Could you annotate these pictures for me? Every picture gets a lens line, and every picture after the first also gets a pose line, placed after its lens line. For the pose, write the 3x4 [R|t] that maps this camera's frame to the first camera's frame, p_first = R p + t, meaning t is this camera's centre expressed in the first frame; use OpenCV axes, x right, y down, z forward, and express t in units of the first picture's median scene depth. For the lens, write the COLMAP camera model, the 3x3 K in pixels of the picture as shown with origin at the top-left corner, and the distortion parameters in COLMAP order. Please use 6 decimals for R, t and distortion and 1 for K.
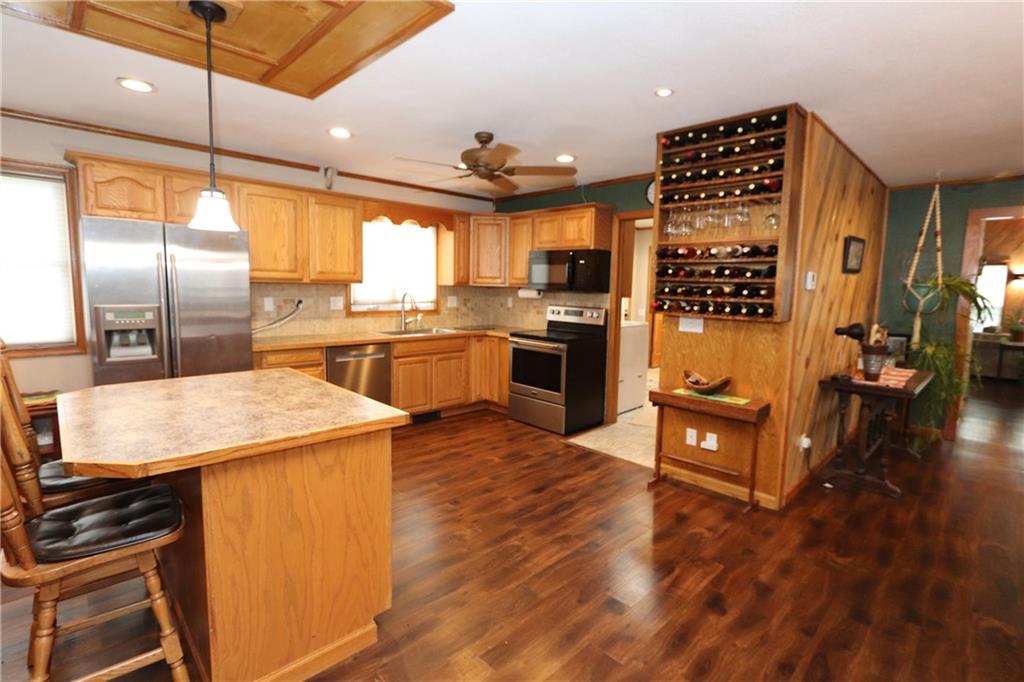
lens RADIAL K [[487.6, 0, 516.8], [0, 487.6, 334.6], [0, 0, 1]] dist [0.008467, 0.000015]
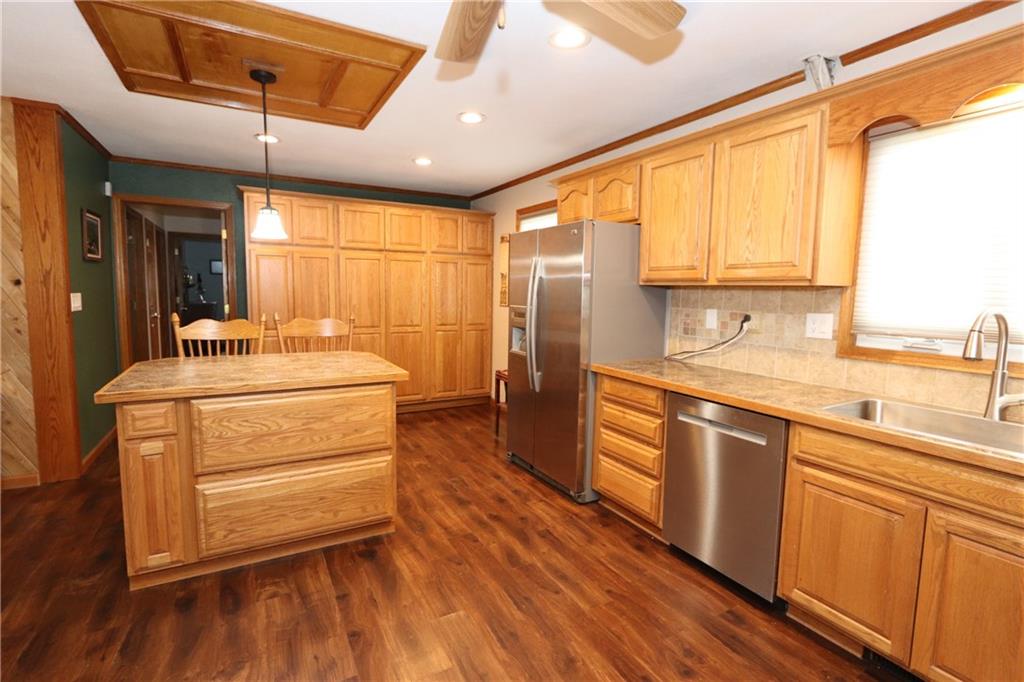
lens RADIAL K [[487.6, 0, 513.8], [0, 487.6, 338.5], [0, 0, 1]] dist [0.008467, 0.000015]
pose [[-0.273148, 0.068758, -0.959512, 0.217738], [-0.119809, 0.987245, 0.104852, -0.071894], [0.954482, 0.143598, -0.261426, 0.898087]]
